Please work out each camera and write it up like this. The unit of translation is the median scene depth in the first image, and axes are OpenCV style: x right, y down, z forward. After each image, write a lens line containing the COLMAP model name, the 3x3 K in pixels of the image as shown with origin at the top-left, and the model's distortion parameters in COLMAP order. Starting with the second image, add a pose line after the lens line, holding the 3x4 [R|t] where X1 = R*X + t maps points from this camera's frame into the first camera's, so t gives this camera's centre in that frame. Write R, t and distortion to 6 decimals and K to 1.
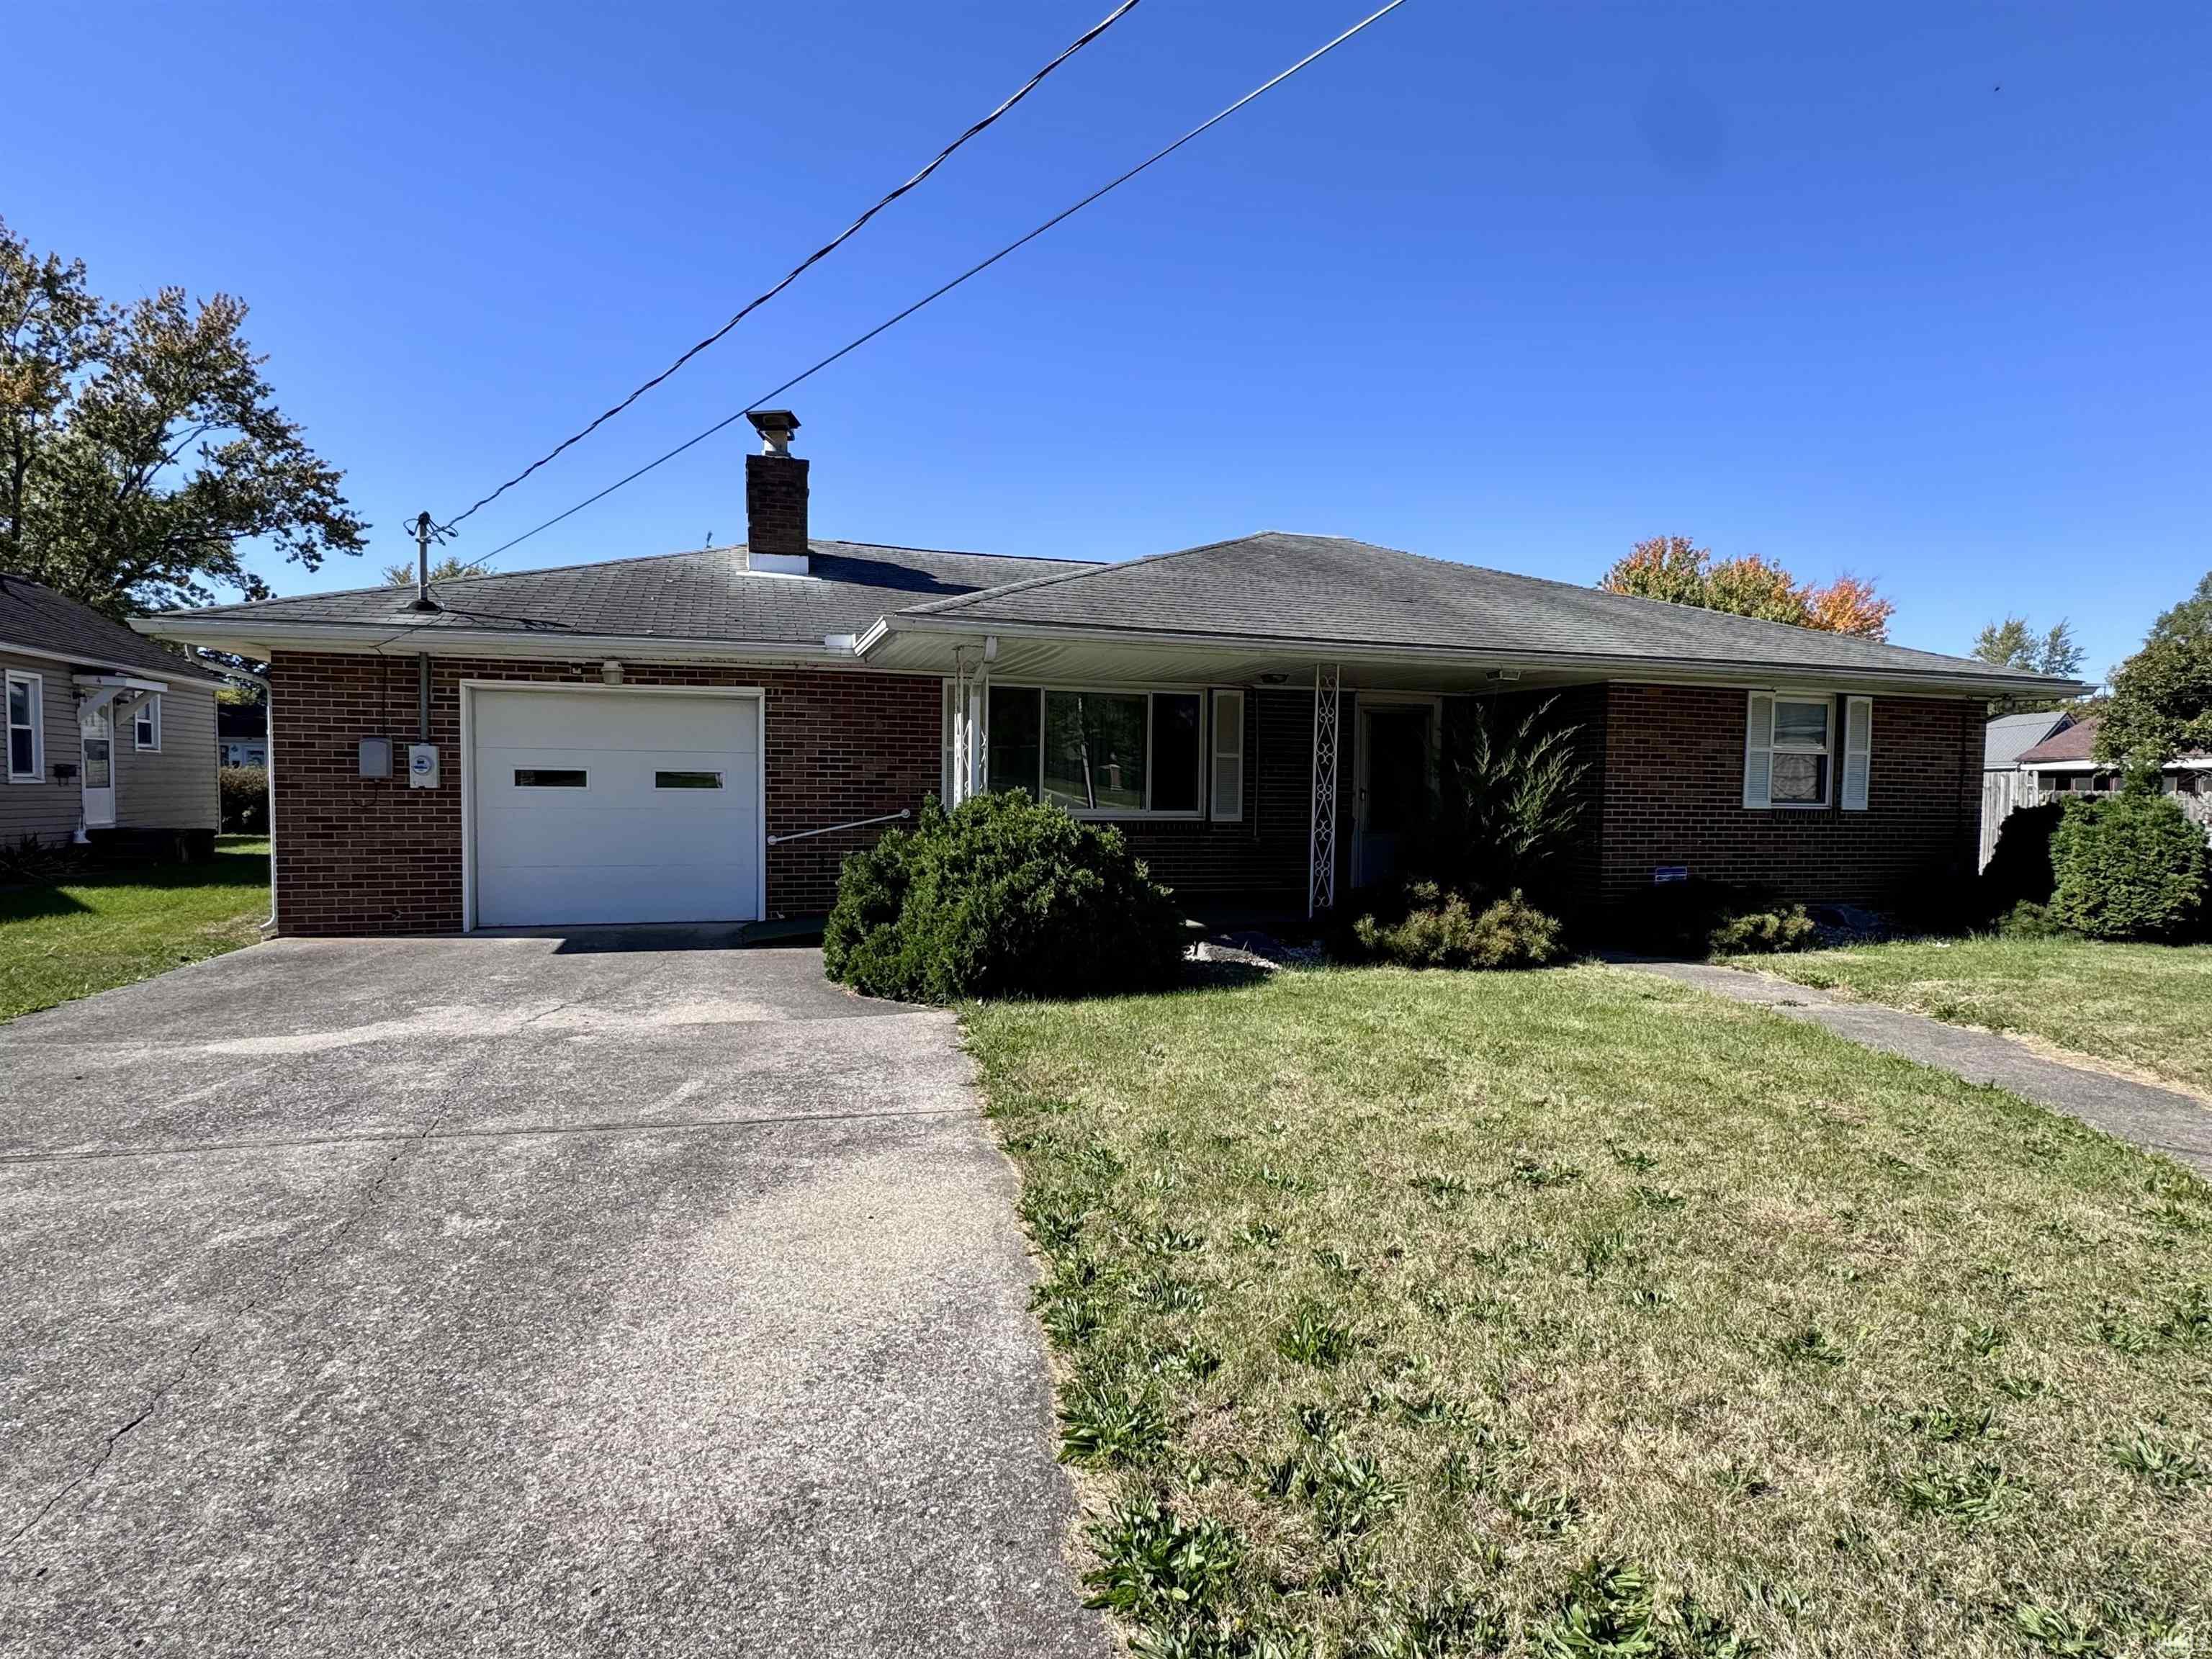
lens RADIAL K [[1129.3, 0, 1102.2], [0, 1129.3, 842.0], [0, 0, 1]] dist [-0.006037, 0.000897]
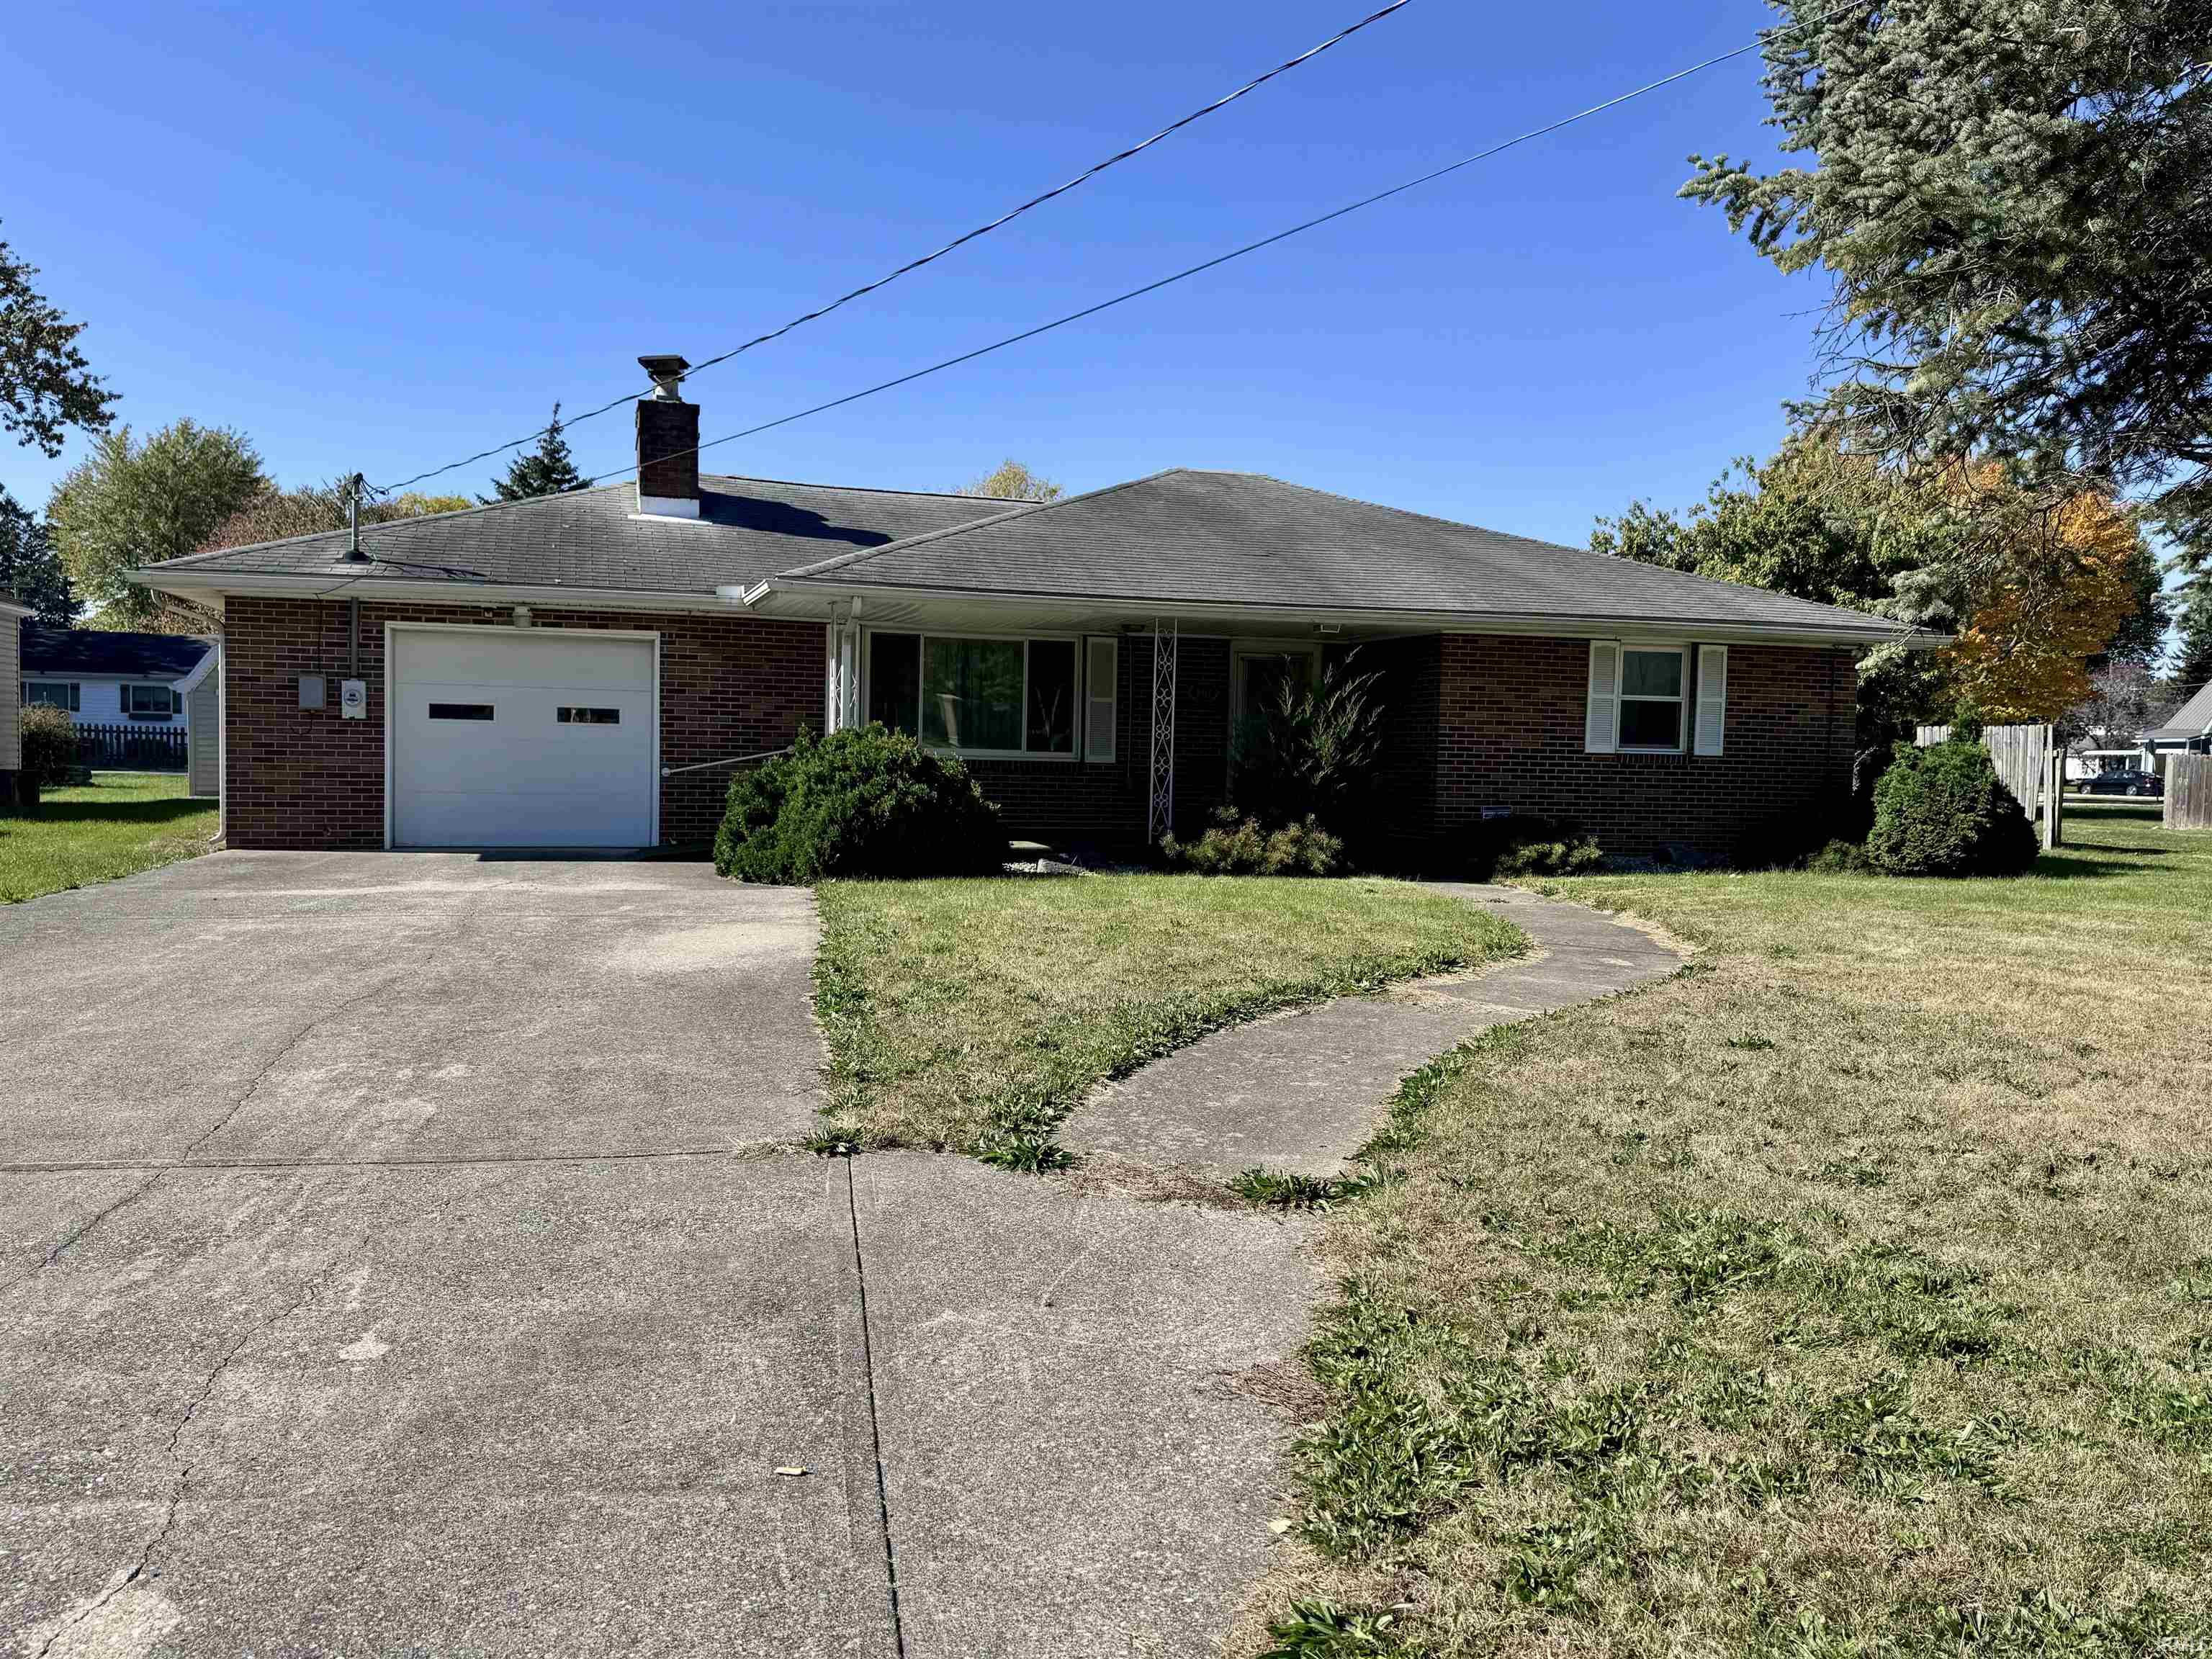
lens RADIAL K [[1677.8, 0, 1106.3], [0, 1677.8, 832.3], [0, 0, 1]] dist [0.081498, -0.014680]
pose [[0.999928, 0.009192, -0.007743, 0.155882], [-0.009208, 0.999955, -0.002139, 0.060197], [0.007723, 0.002210, 0.999968, -0.669646]]
